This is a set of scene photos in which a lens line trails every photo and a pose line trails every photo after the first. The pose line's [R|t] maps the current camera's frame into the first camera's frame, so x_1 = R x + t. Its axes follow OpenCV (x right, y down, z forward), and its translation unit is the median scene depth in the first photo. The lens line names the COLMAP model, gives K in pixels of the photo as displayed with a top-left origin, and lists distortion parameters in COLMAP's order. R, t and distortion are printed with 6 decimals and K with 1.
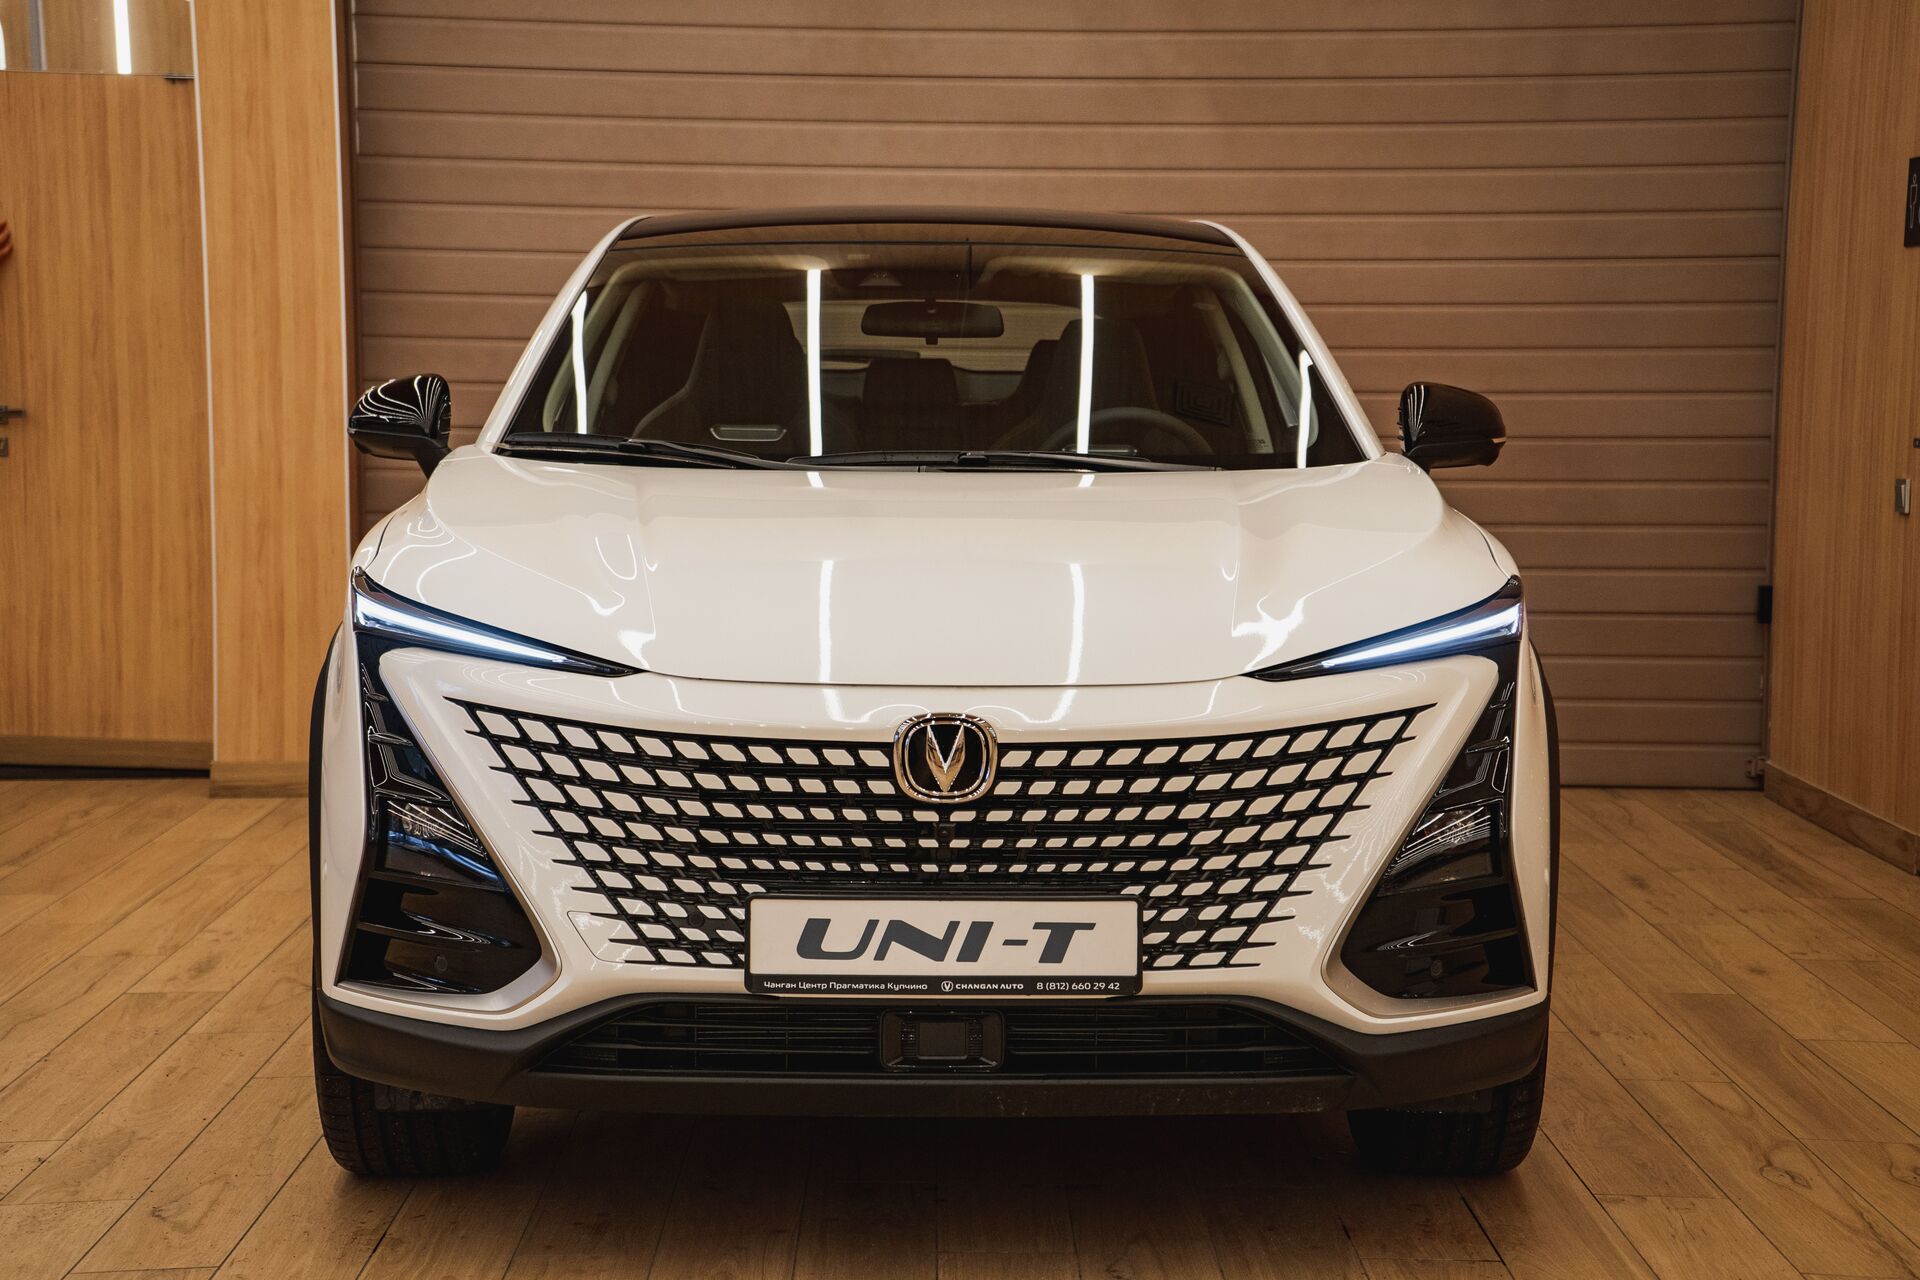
lens RADIAL K [[3370.6, 0, 960.0], [0, 3370.6, 640.0], [0, 0, 1]] dist [0.423052, 1.213311]
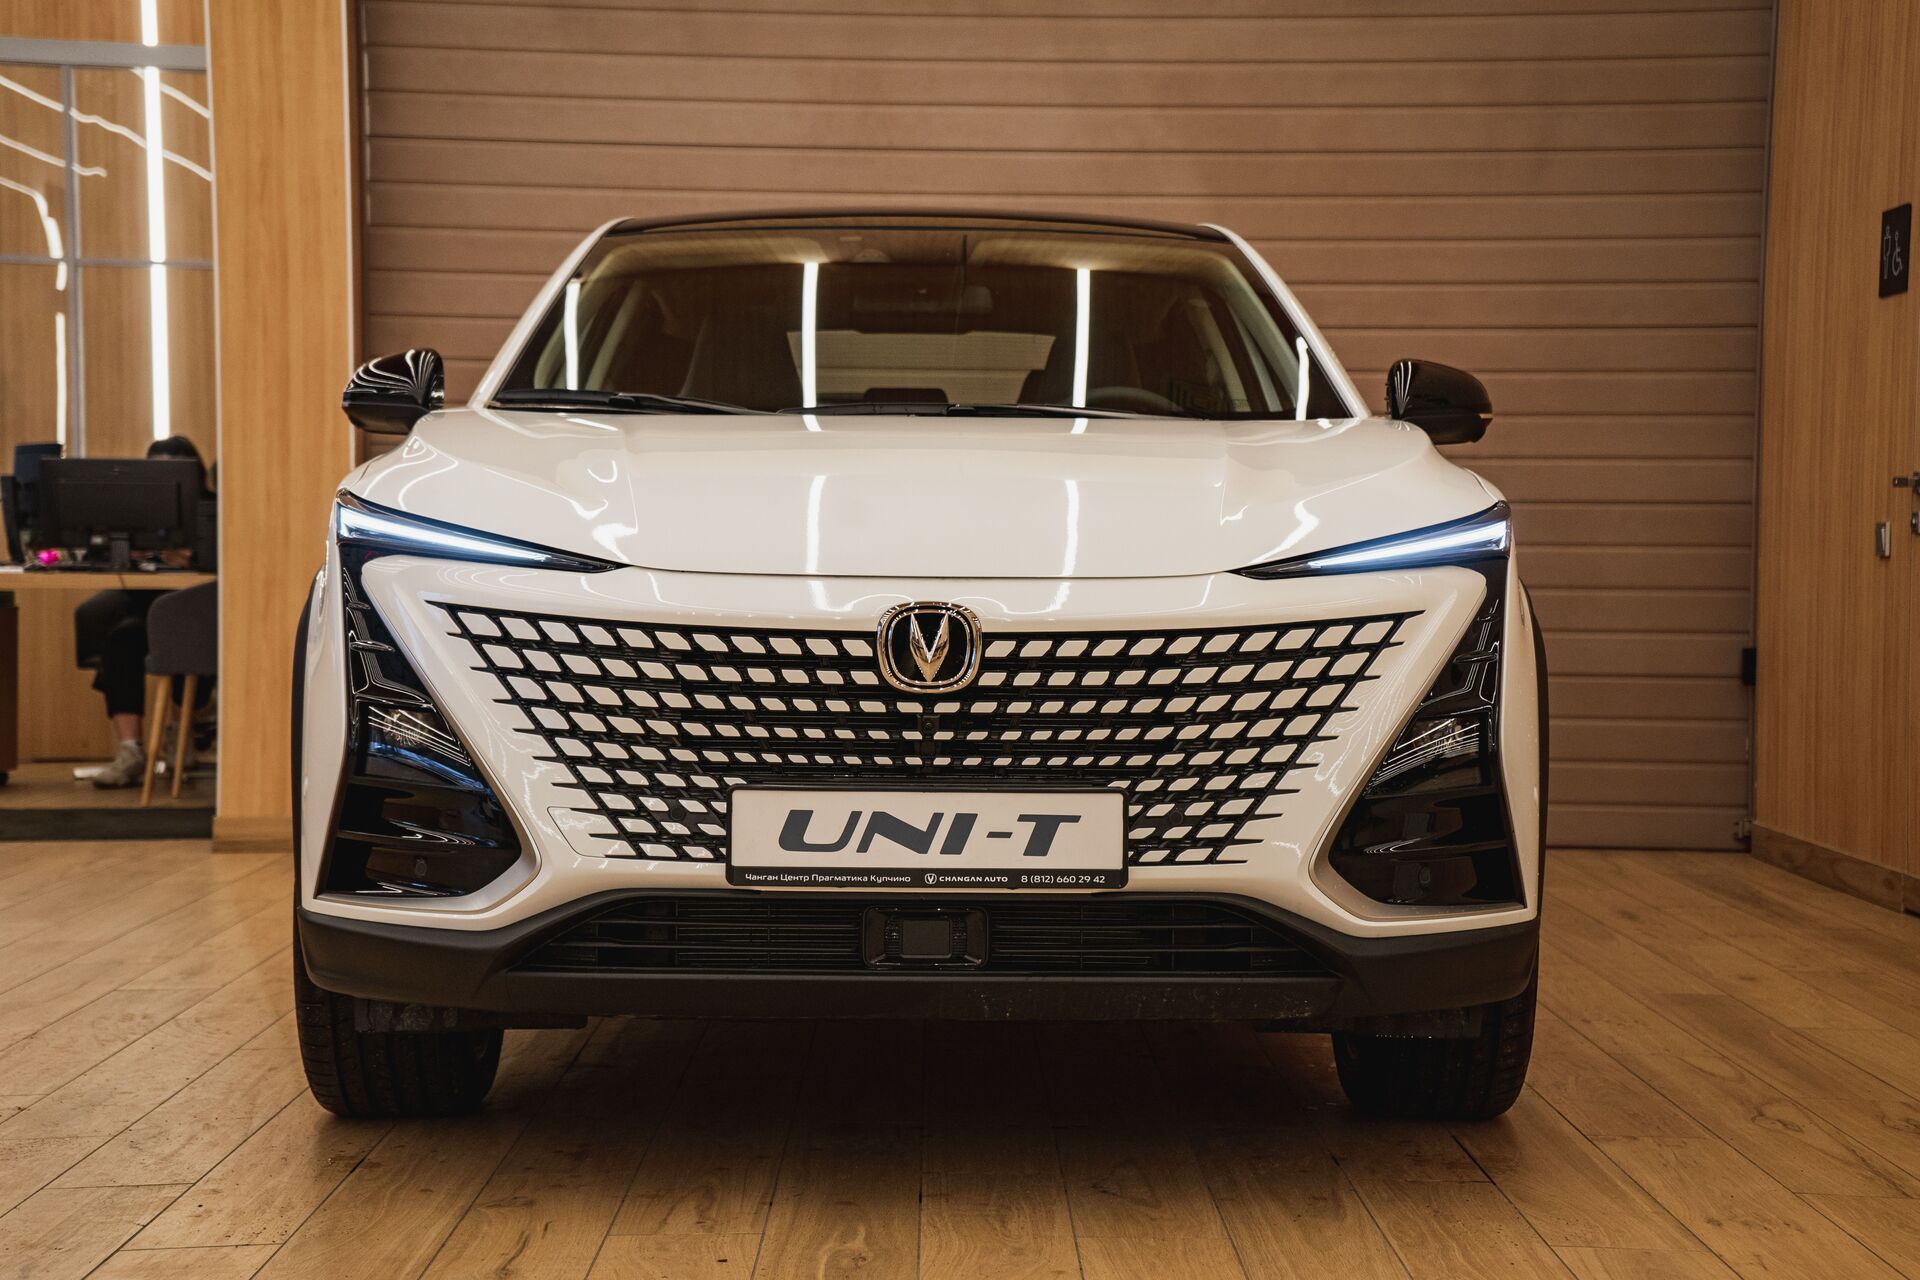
lens RADIAL K [[3272.1, 0, 960.0], [0, 3272.1, 640.0], [0, 0, 1]] dist [0.376530, 1.104340]
pose [[0.999998, 0.001340, -0.001590, 0.006083], [-0.001434, 0.998177, -0.060342, 0.088907], [0.001506, 0.060344, 0.998176, 0.039090]]
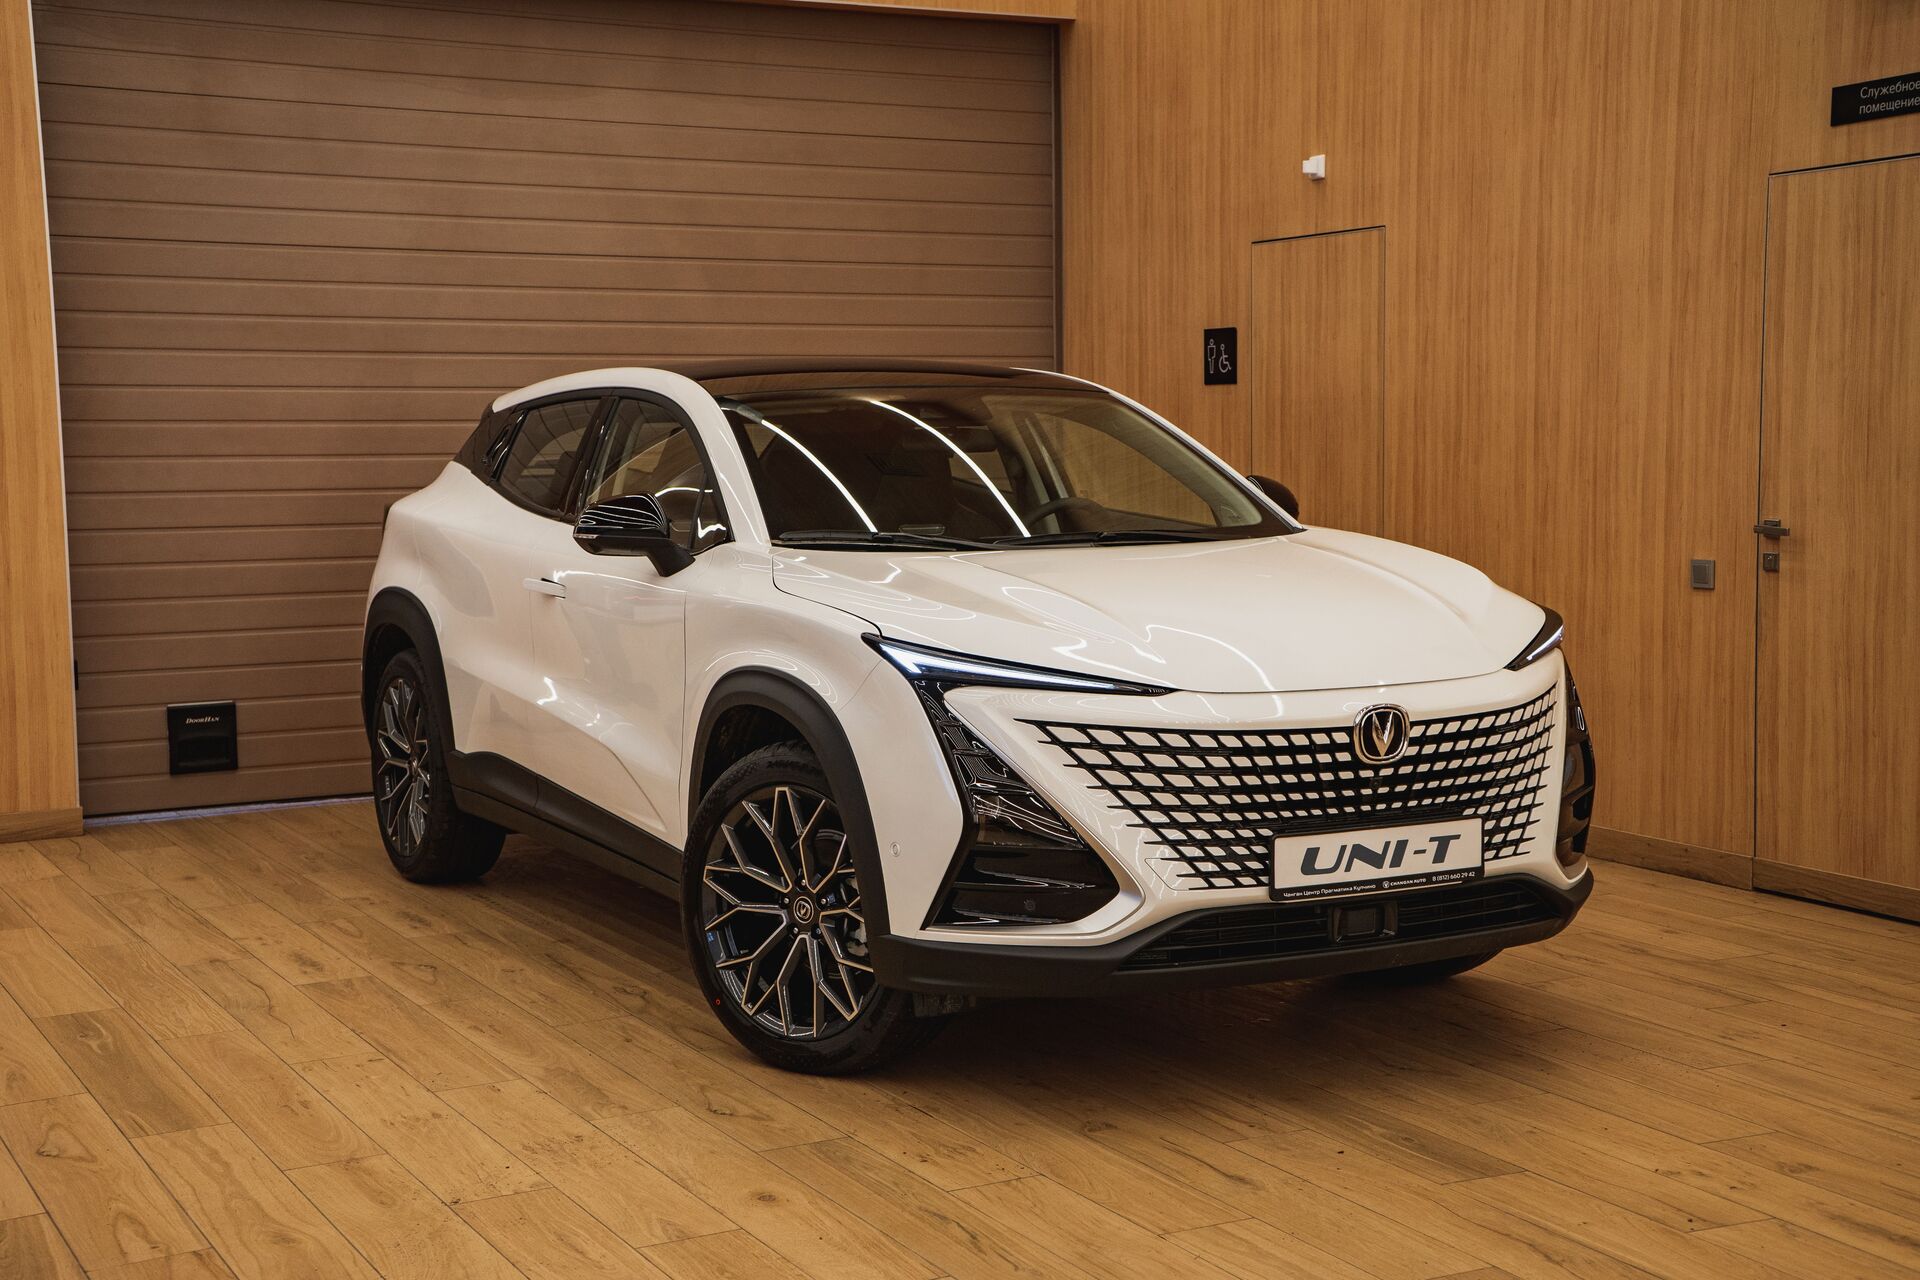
lens RADIAL K [[2552.6, 0, 960.0], [0, 2552.6, 640.0], [0, 0, 1]] dist [0.233228, 0.022725]
pose [[0.887052, -0.058142, 0.457993, -0.680285], [0.060702, 0.998114, 0.009142, -0.028245], [-0.457661, 0.019692, 0.888909, 0.062847]]
